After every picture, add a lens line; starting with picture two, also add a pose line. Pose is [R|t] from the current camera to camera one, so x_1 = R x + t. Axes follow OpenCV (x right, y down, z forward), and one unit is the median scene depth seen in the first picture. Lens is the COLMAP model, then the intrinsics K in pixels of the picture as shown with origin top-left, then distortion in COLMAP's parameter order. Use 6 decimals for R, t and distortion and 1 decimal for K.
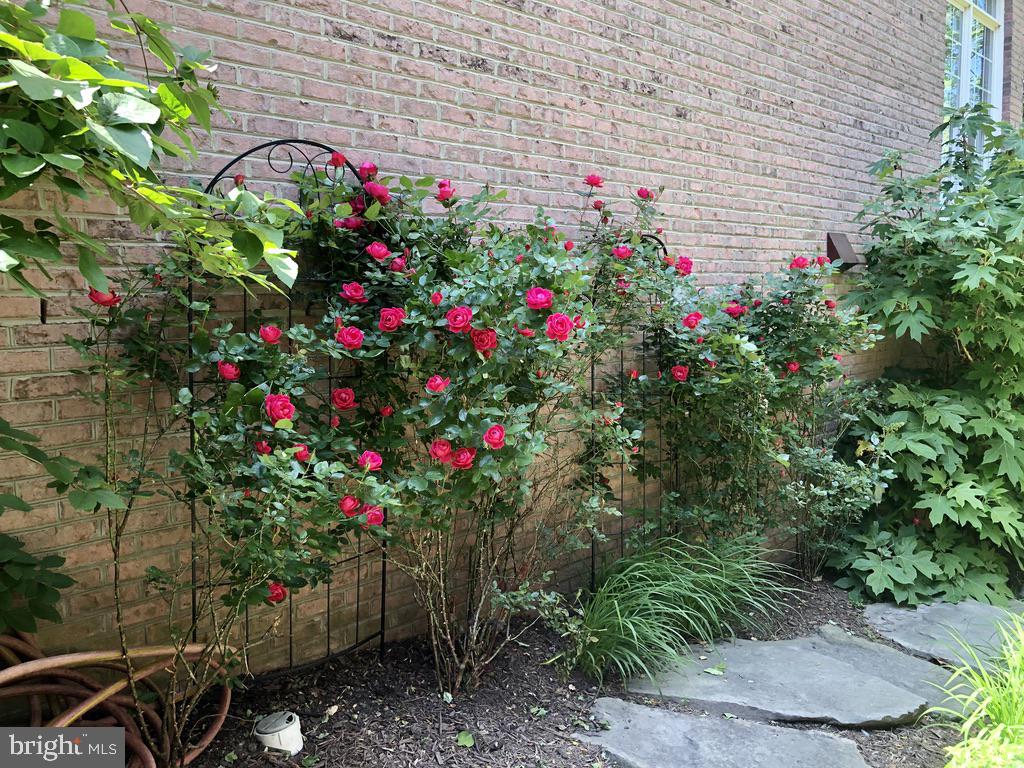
lens RADIAL K [[844.0, 0, 512.0], [0, 844.0, 384.0], [0, 0, 1]] dist [-0.012920, -0.001295]
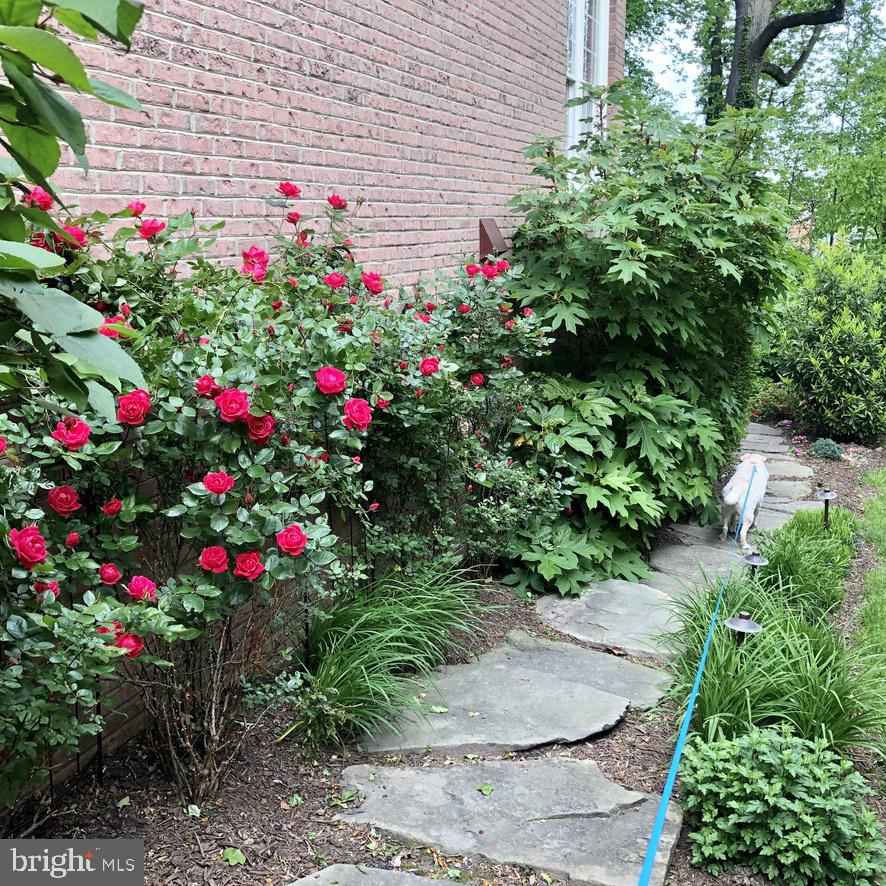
lens RADIAL K [[957.3, 0, 443.0], [0, 957.3, 443.0], [0, 0, 1]] dist [0.020417, -0.145035]
pose [[0.913790, -0.084876, 0.397221, -0.147408], [0.036404, 0.991102, 0.128029, -0.092169], [-0.404553, -0.102531, 0.908749, 0.019358]]
